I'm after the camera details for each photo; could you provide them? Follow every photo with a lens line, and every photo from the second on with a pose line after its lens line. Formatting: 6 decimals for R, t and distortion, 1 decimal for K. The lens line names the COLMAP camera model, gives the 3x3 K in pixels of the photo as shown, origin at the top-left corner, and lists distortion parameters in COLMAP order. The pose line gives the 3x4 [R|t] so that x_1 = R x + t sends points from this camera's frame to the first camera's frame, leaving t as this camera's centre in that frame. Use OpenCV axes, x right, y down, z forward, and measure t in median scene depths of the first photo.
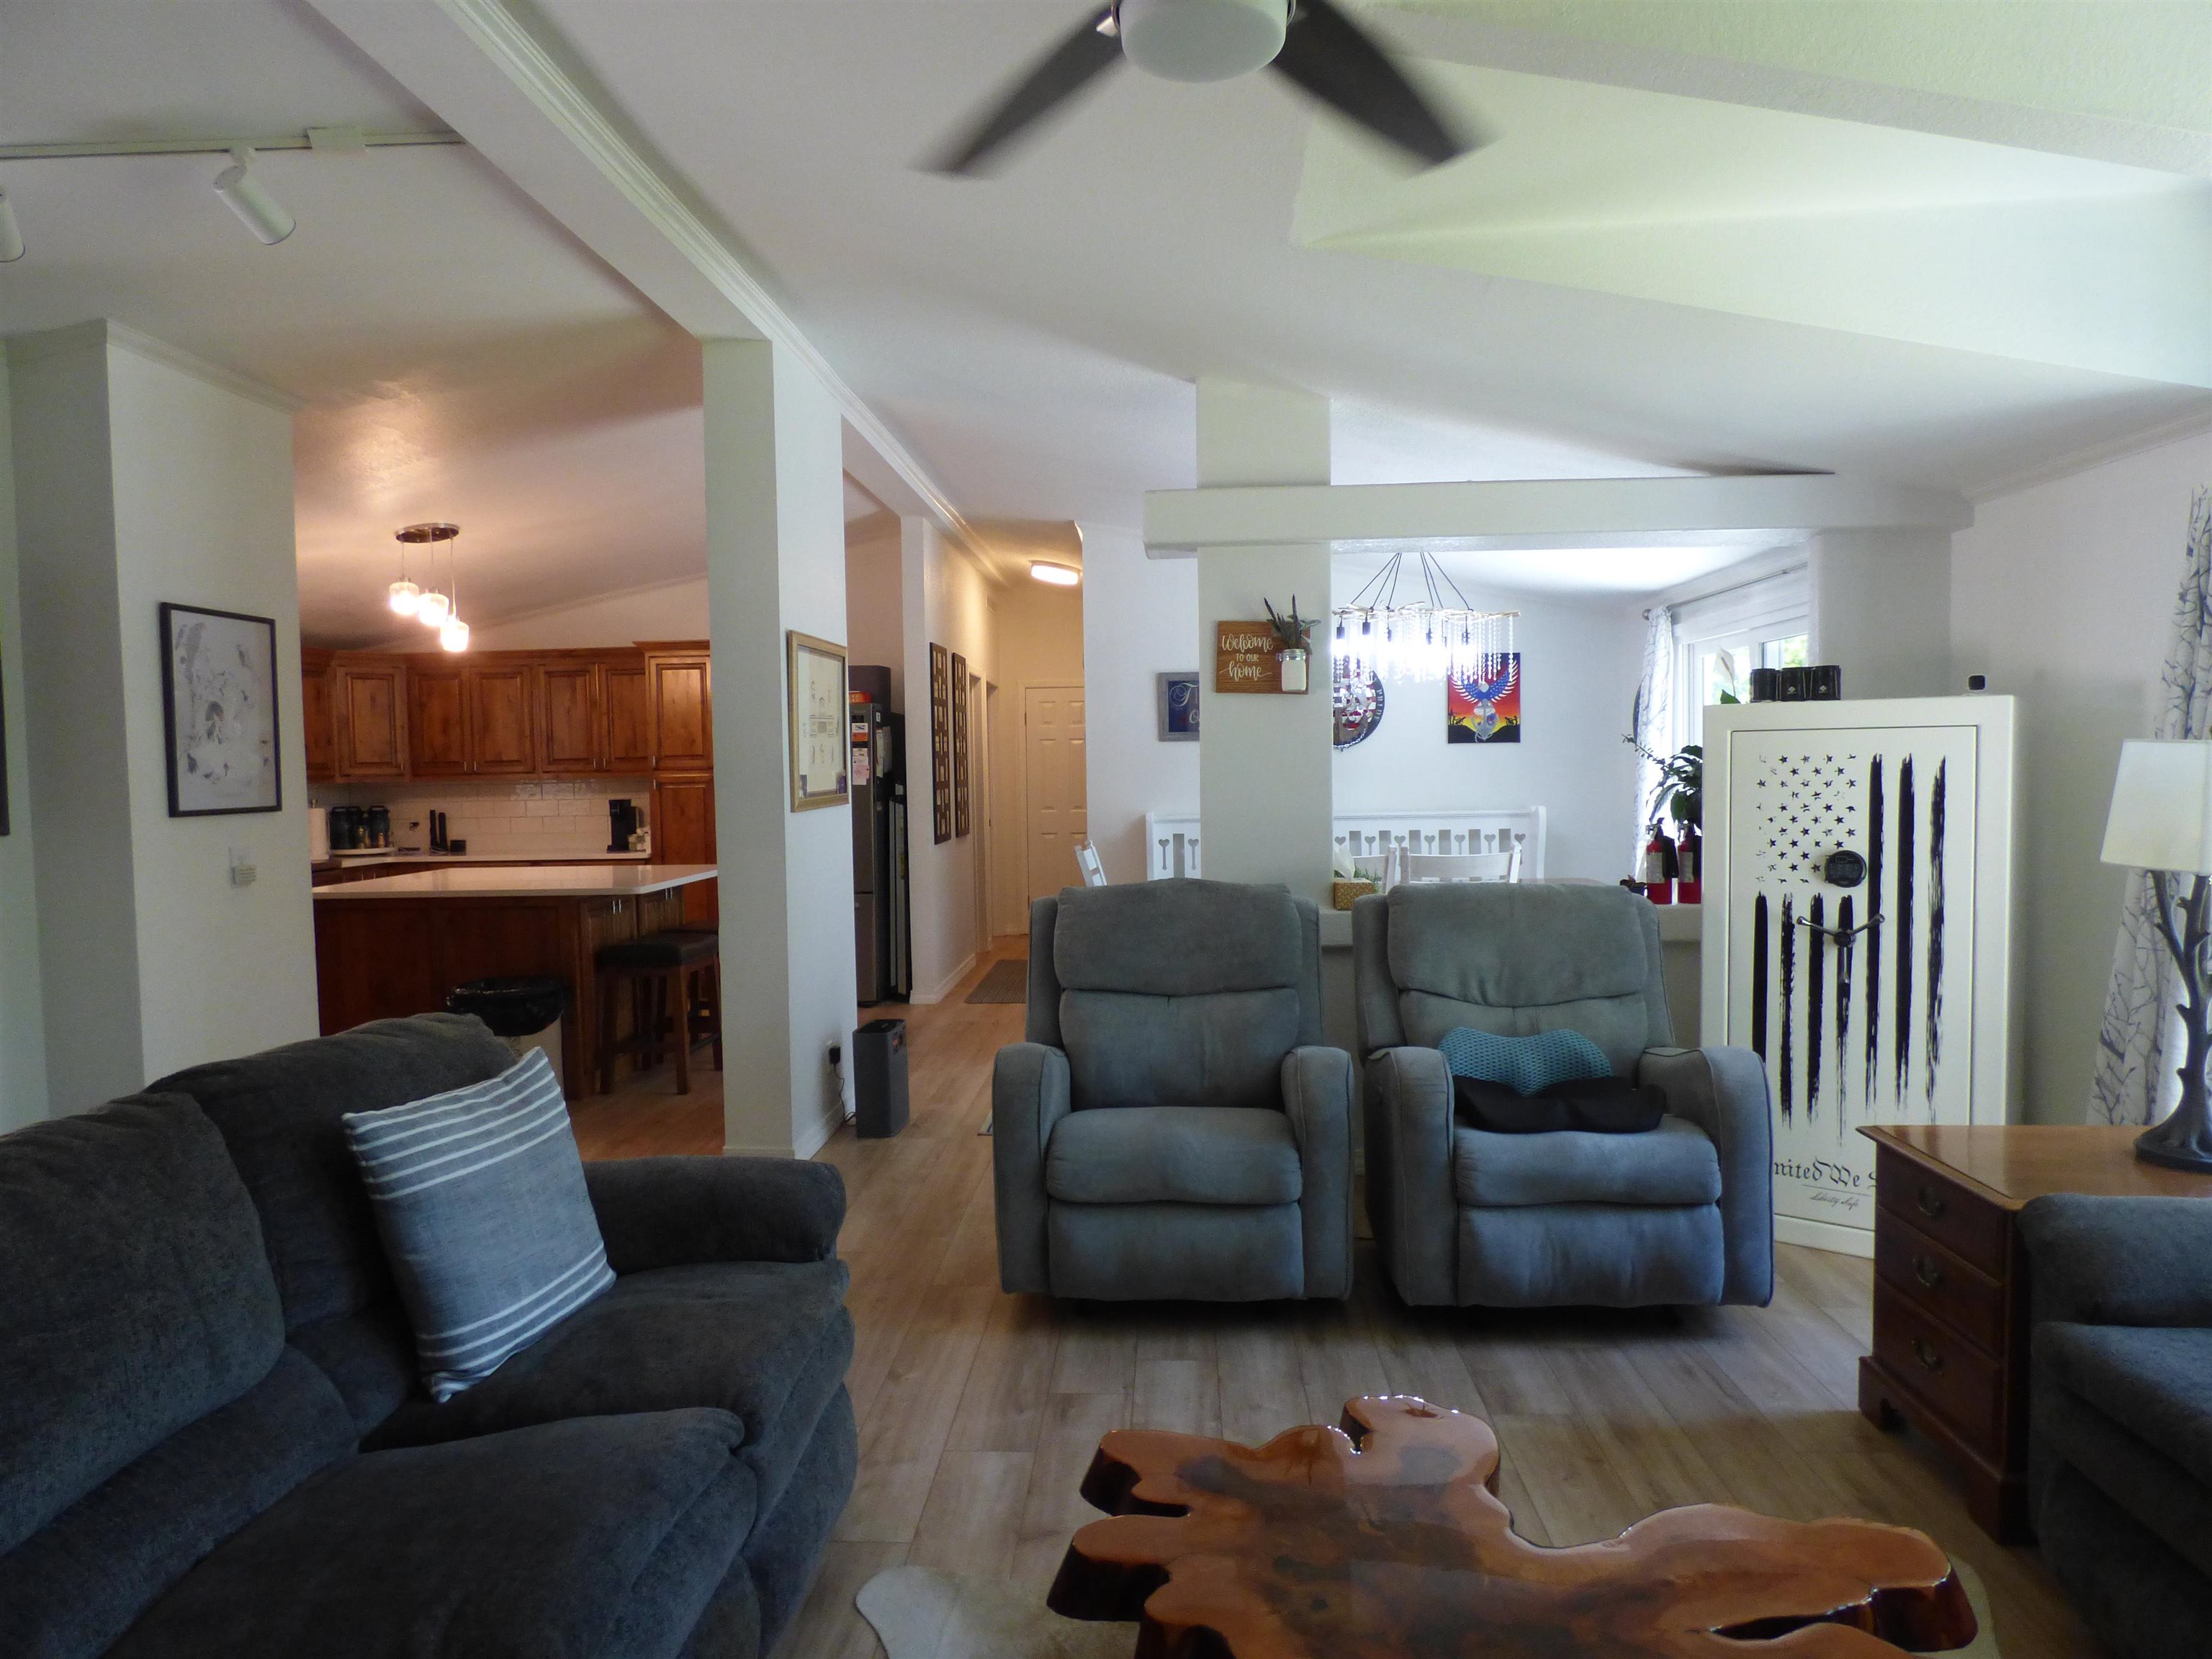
lens RADIAL K [[1342.4, 0, 1106.0], [0, 1342.4, 829.5], [0, 0, 1]] dist [-0.016839, 0.004477]
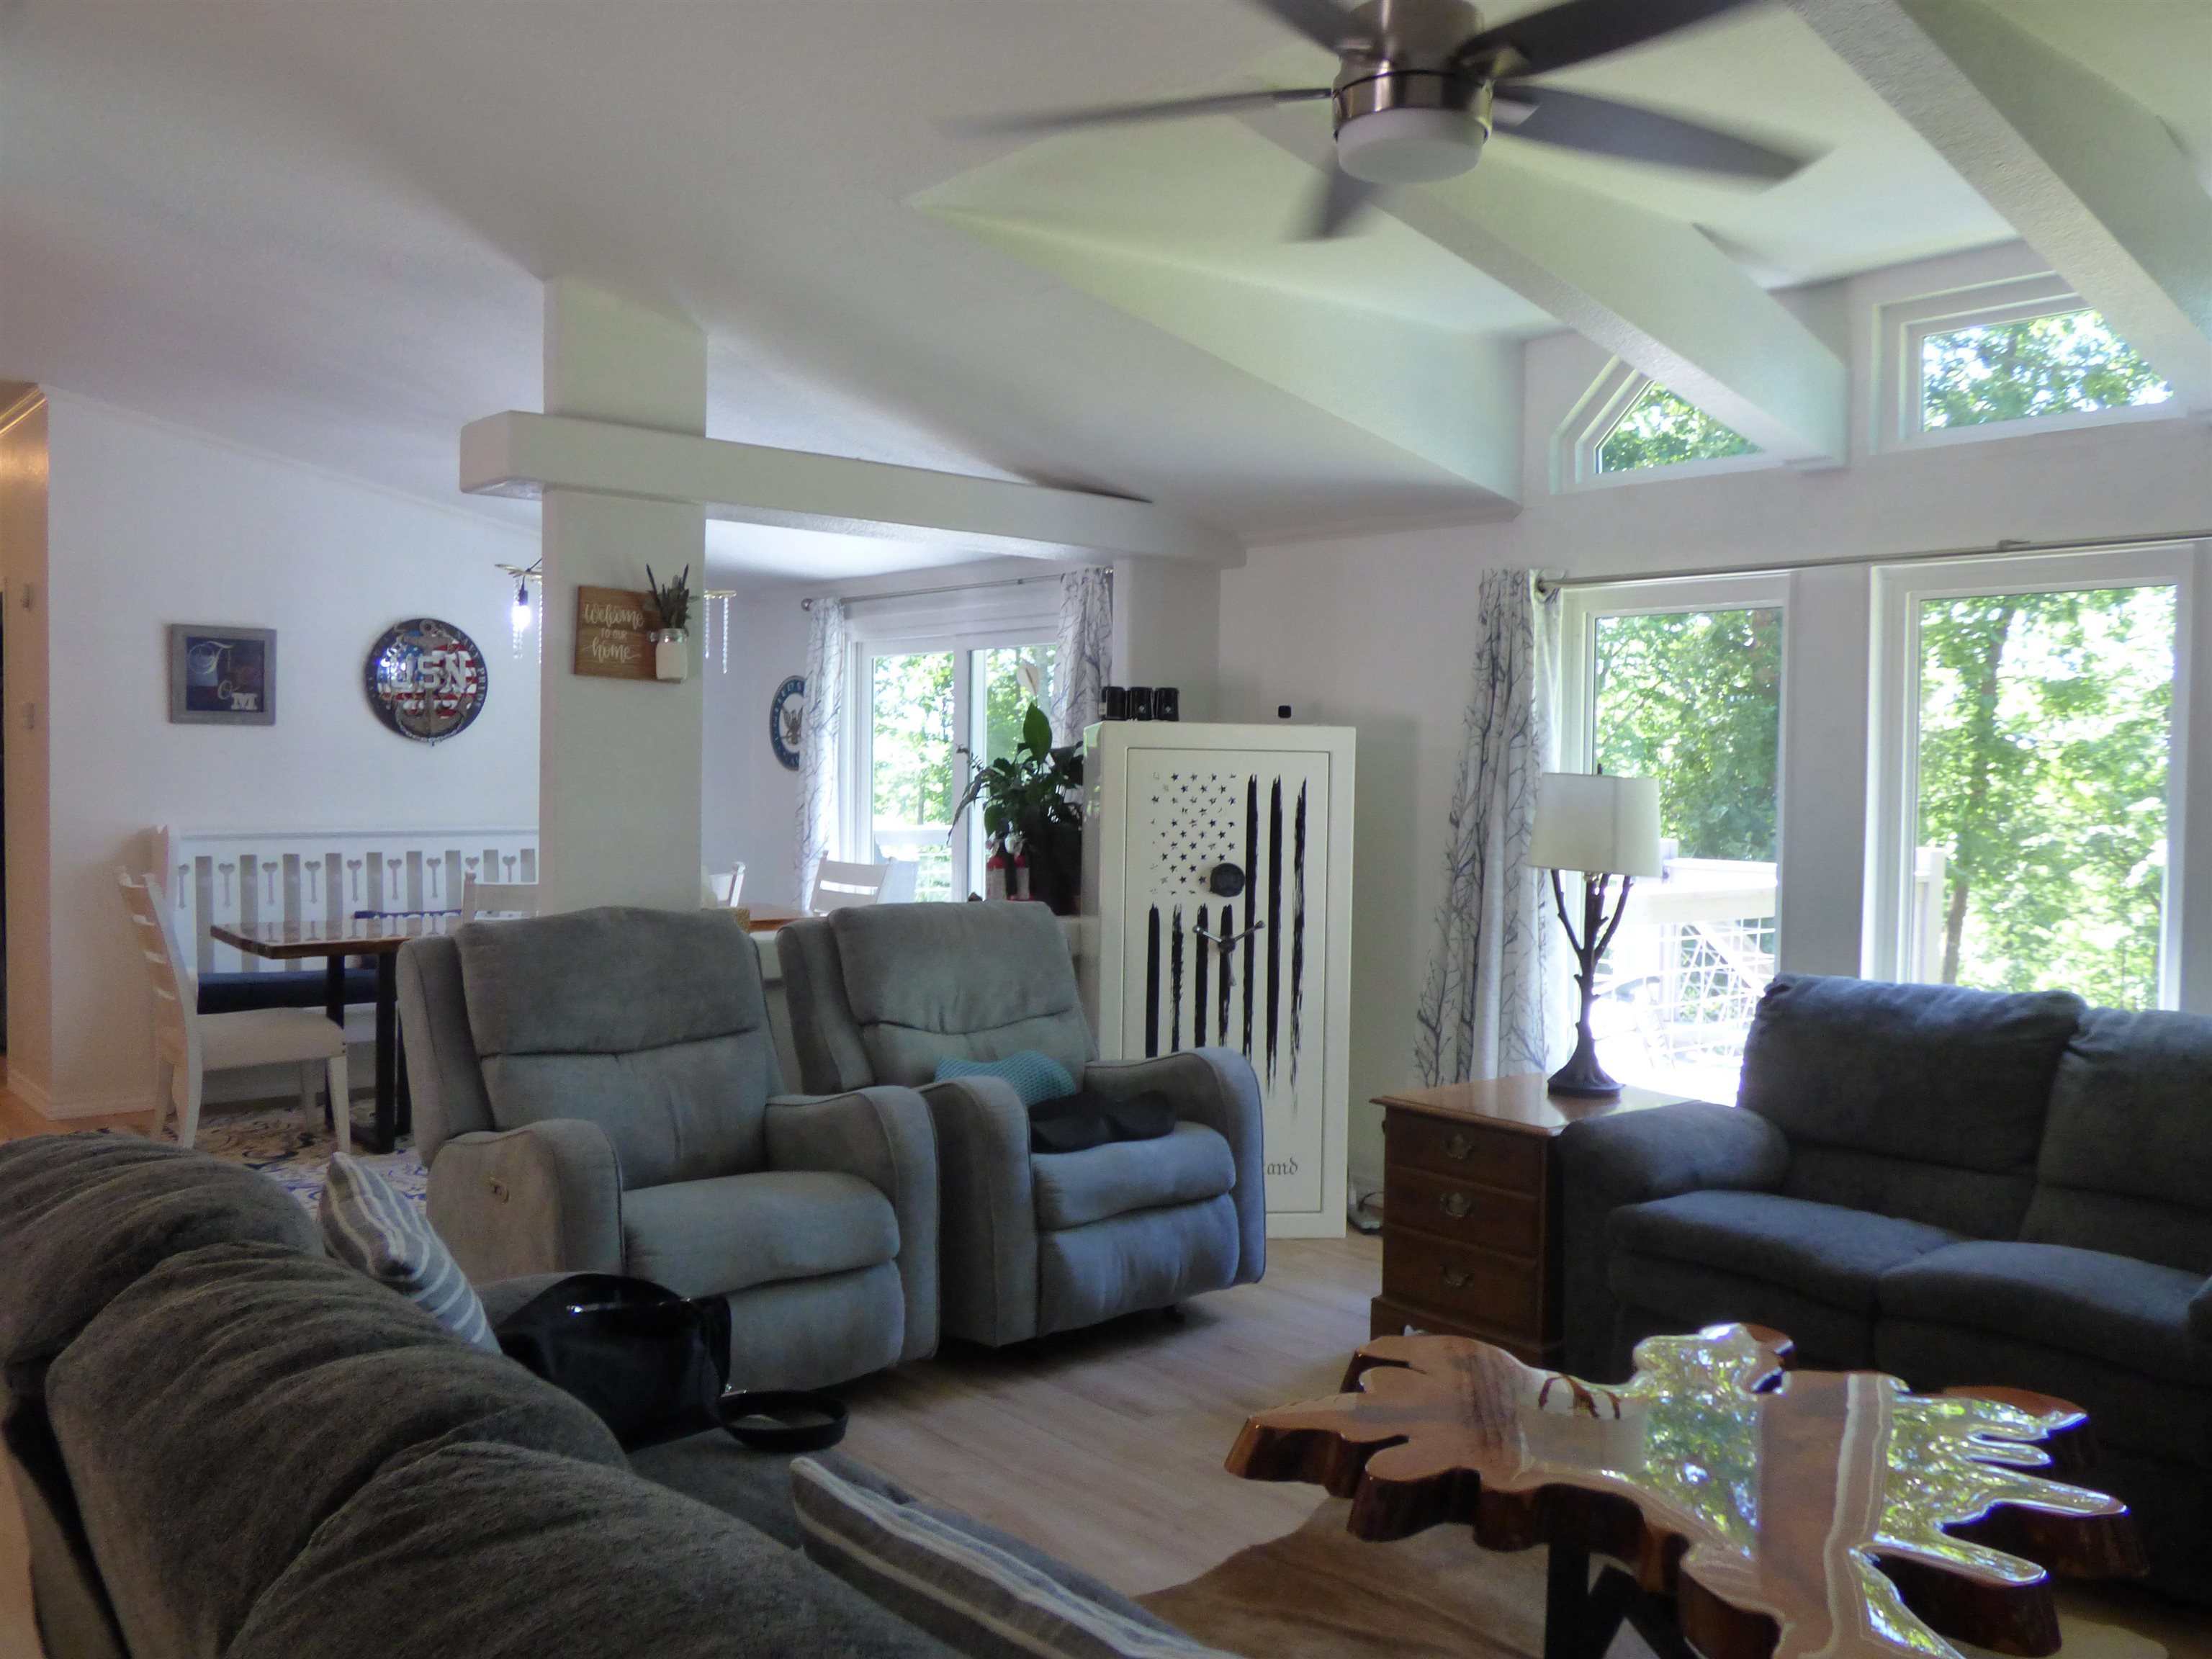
lens RADIAL K [[1786.8, 0, 1089.2], [0, 1786.8, 821.2], [0, 0, 1]] dist [-0.004620, -0.002281]
pose [[0.724145, 0.005510, 0.689626, -0.434457], [0.006089, 0.999878, -0.014382, 0.001793], [-0.689621, 0.014614, 0.724023, 0.026218]]
